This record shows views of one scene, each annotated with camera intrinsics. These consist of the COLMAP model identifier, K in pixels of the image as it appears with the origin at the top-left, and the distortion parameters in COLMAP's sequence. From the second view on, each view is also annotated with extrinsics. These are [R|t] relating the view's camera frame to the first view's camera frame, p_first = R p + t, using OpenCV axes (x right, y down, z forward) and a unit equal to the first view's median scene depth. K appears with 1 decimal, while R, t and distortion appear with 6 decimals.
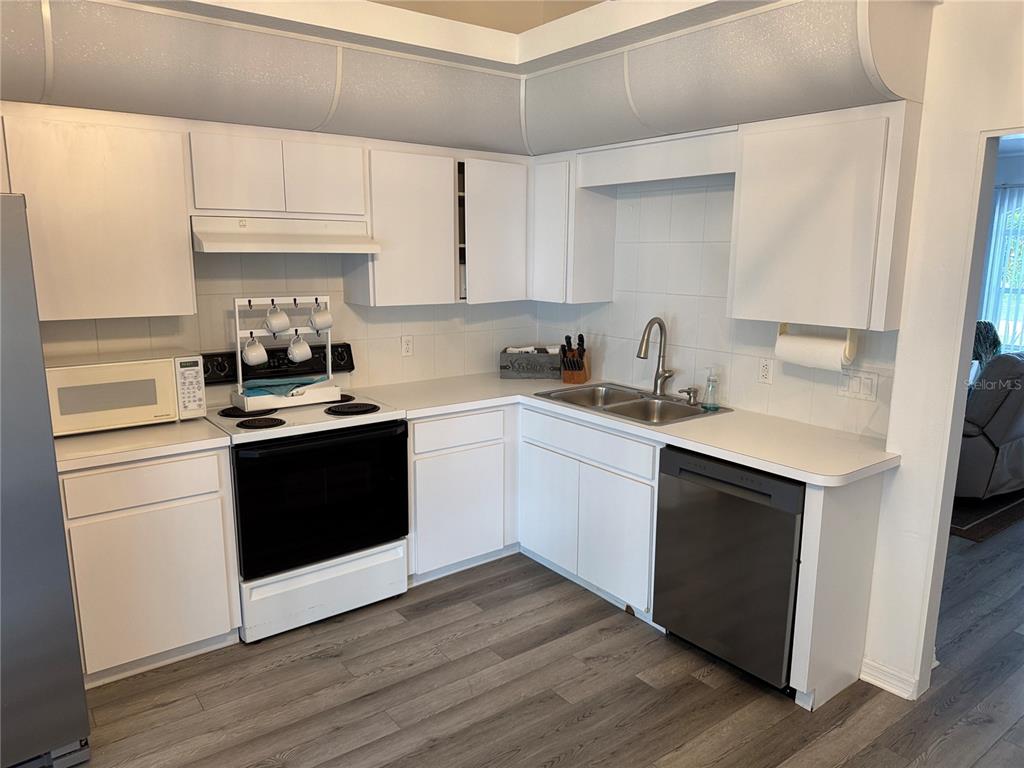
lens RADIAL K [[725.2, 0, 510.8], [0, 725.2, 388.0], [0, 0, 1]] dist [0.037449, -0.039361]
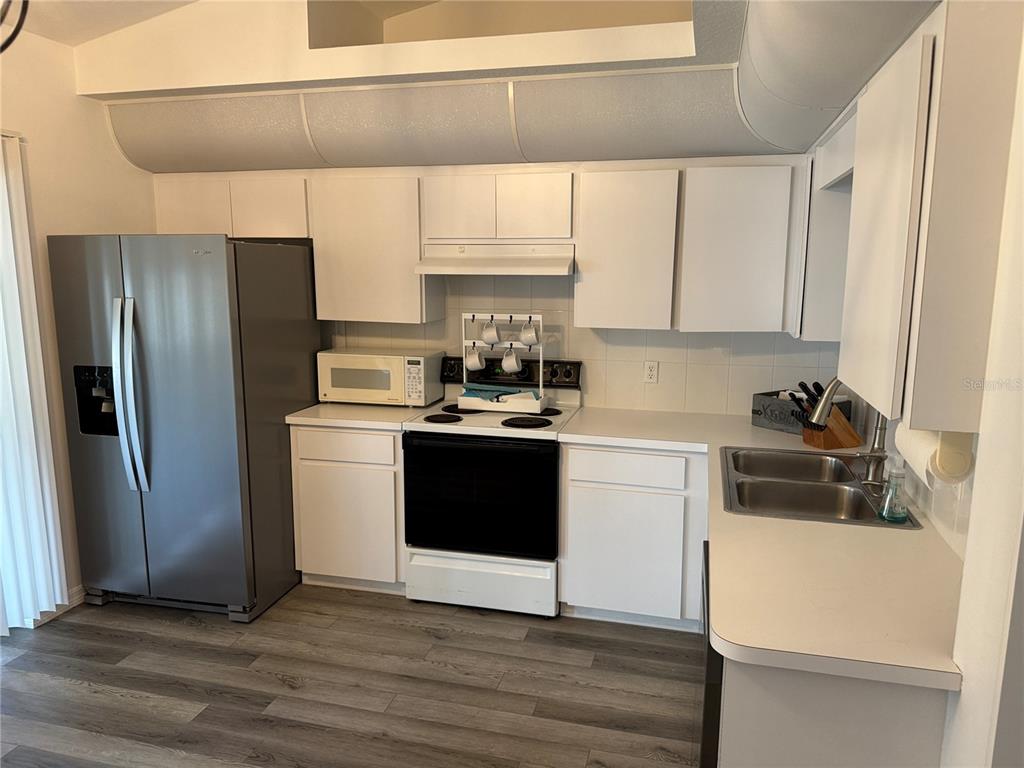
lens RADIAL K [[725.2, 0, 508.9], [0, 725.2, 372.4], [0, 0, 1]] dist [0.037449, -0.039361]
pose [[0.611892, 0.114876, -0.782555, 0.611168], [-0.148113, 0.988536, 0.029301, -0.073865], [0.776950, 0.097978, 0.621892, 0.341879]]
